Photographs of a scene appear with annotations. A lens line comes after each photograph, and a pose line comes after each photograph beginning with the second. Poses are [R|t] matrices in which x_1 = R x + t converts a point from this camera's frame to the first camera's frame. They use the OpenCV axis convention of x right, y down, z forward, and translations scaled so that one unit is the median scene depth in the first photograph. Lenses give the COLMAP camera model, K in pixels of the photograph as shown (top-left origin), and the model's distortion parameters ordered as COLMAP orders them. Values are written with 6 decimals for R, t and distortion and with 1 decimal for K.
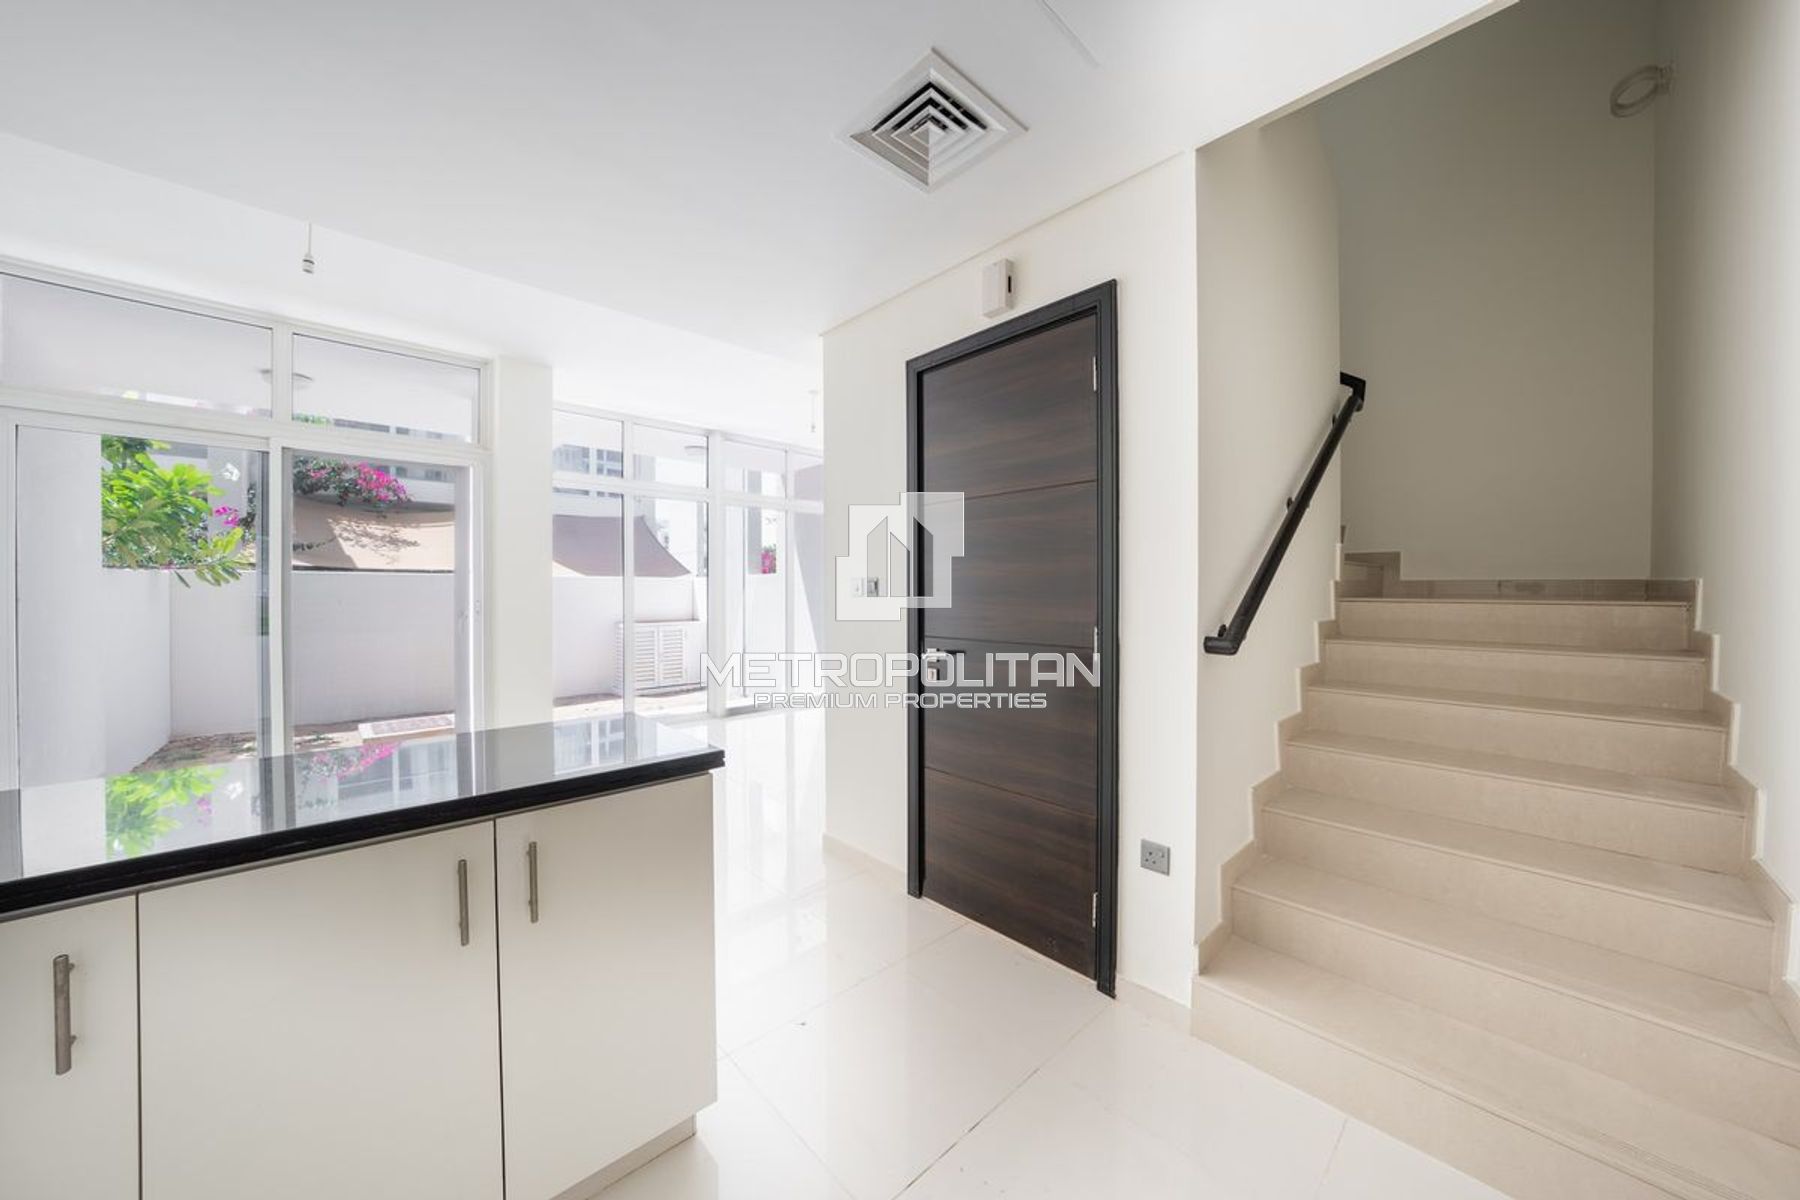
lens RADIAL K [[625.1, 0, 893.5], [0, 625.1, 594.4], [0, 0, 1]] dist [-0.025954, 0.005803]
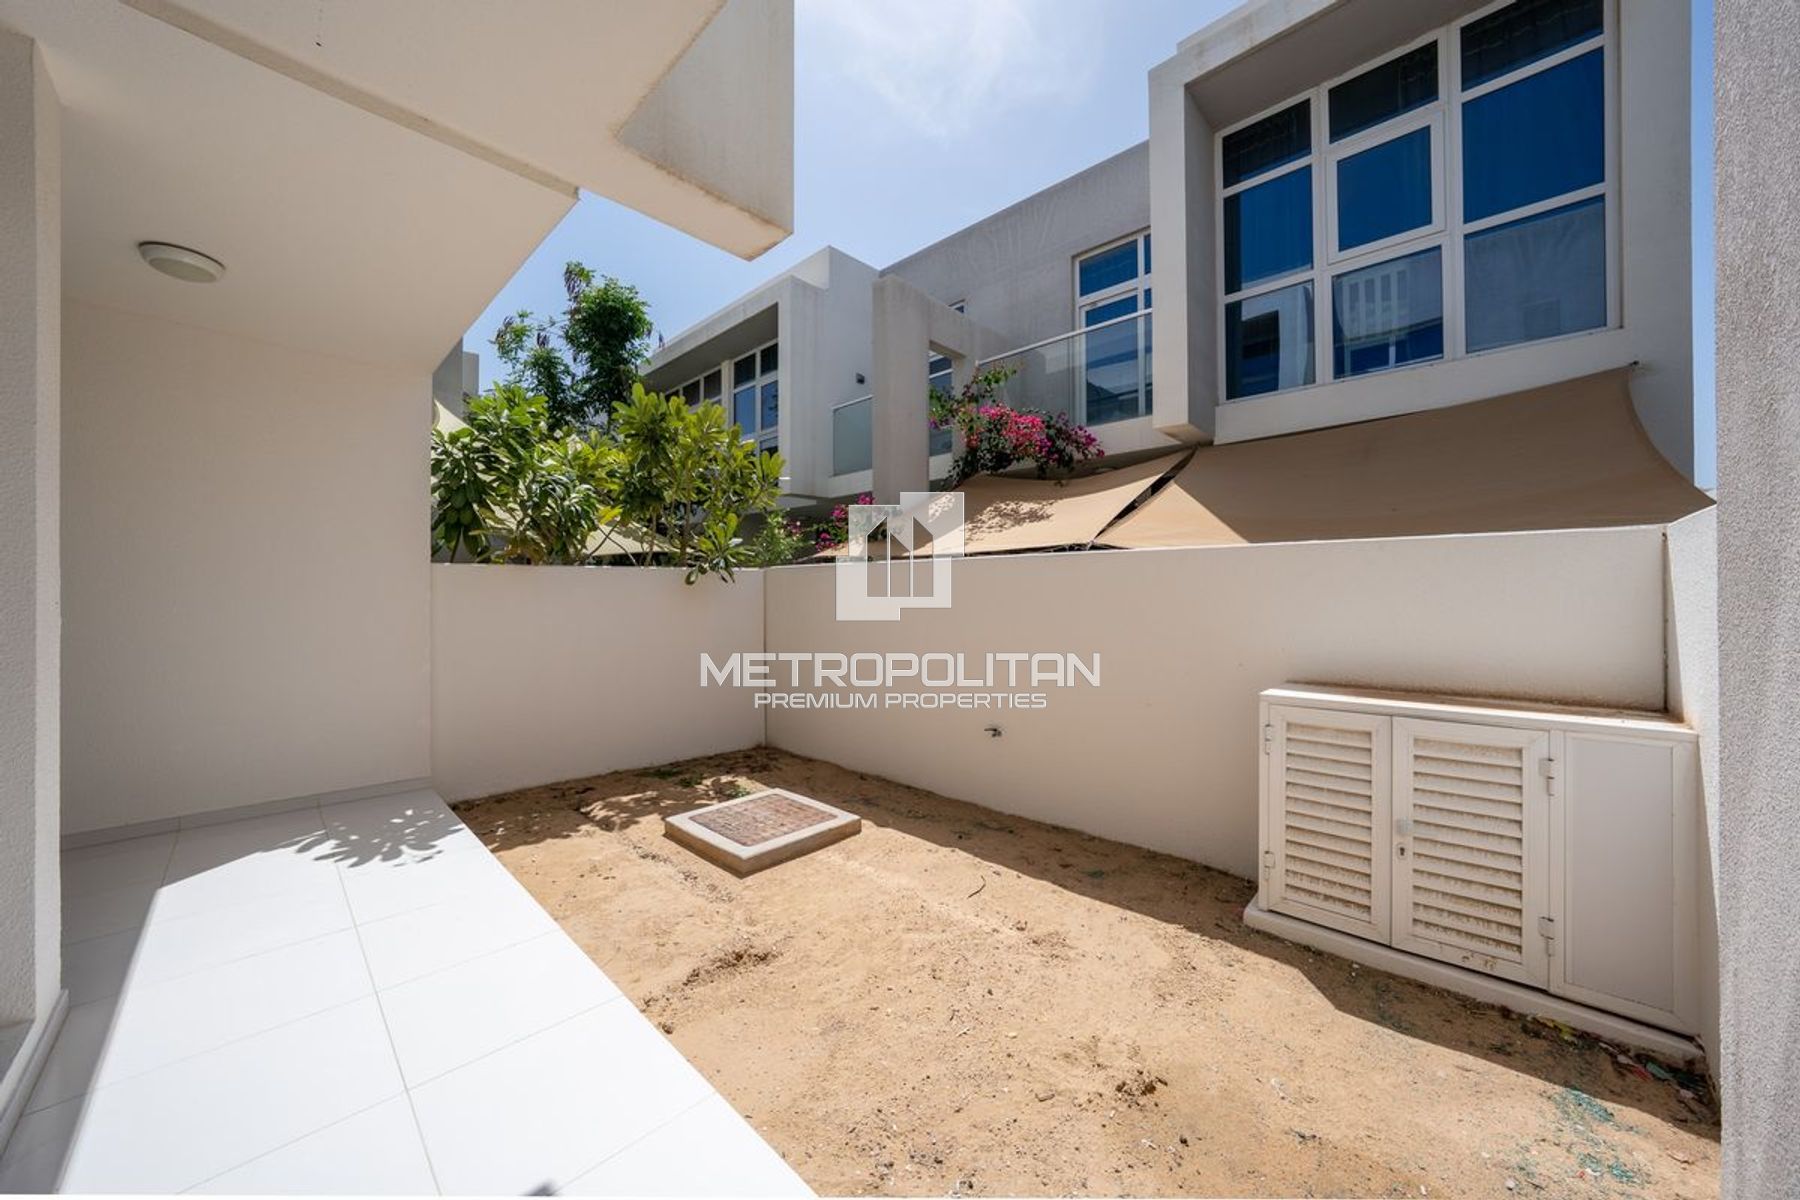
lens RADIAL K [[625.1, 0, 893.5], [0, 625.1, 594.4], [0, 0, 1]] dist [-0.025954, 0.005803]
pose [[0.041612, 0.002694, -0.999130, -0.125099], [-0.005091, 0.999984, 0.002484, -0.000142], [0.999121, 0.004983, 0.041626, 0.811530]]
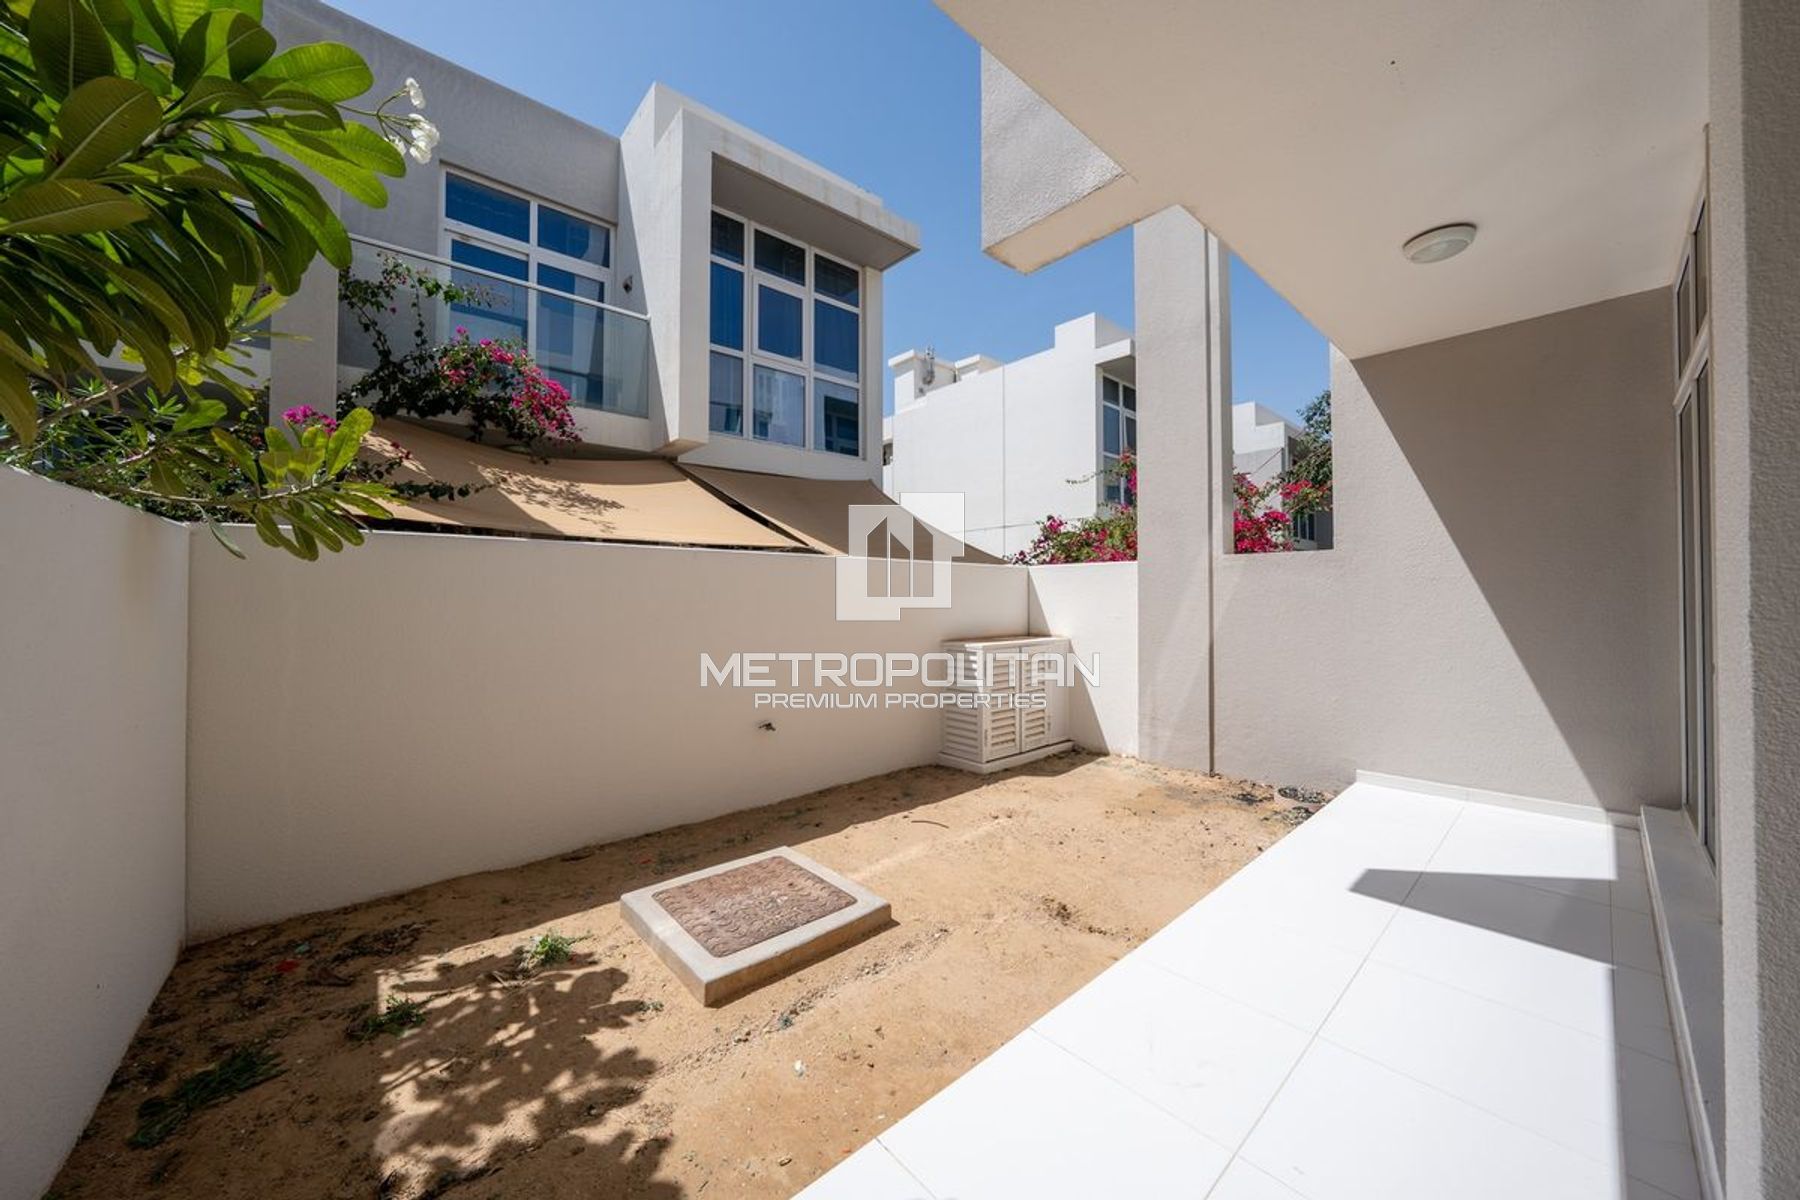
lens RADIAL K [[625.1, 0, 893.5], [0, 625.1, 594.4], [0, 0, 1]] dist [-0.025954, 0.005803]
pose [[0.998481, 0.002754, -0.055030, -0.481457], [-0.003237, 0.999957, -0.008690, 0.007462], [0.055004, 0.008855, 0.998447, 0.426523]]
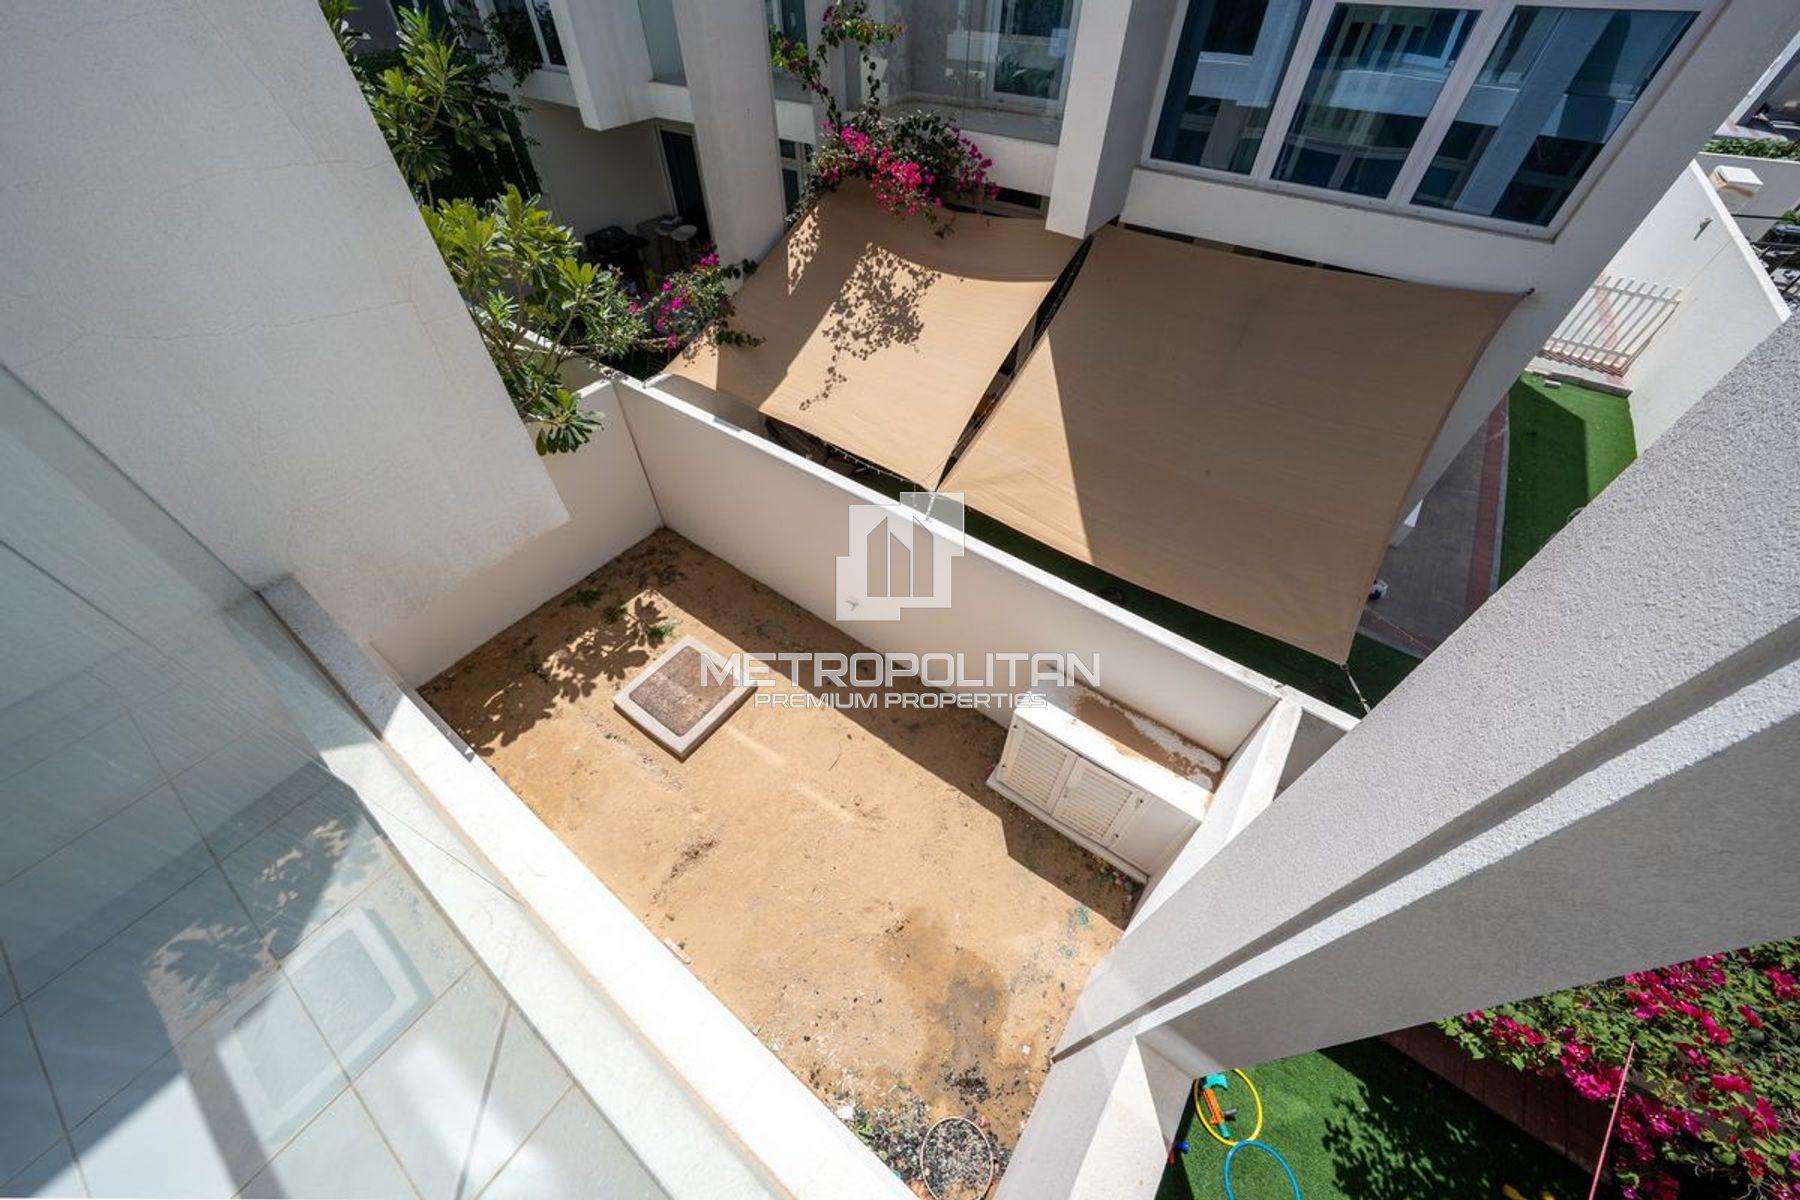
lens RADIAL K [[592.5, 0, 900.0], [0, 592.5, 600.0], [0, 0, 1]] dist [-0.000200, -0.000001]
pose [[0.173530, 0.739613, -0.650277, -0.220020], [-0.010210, 0.661610, 0.749779, -0.330160], [0.984776, -0.123470, 0.122360, 0.882267]]
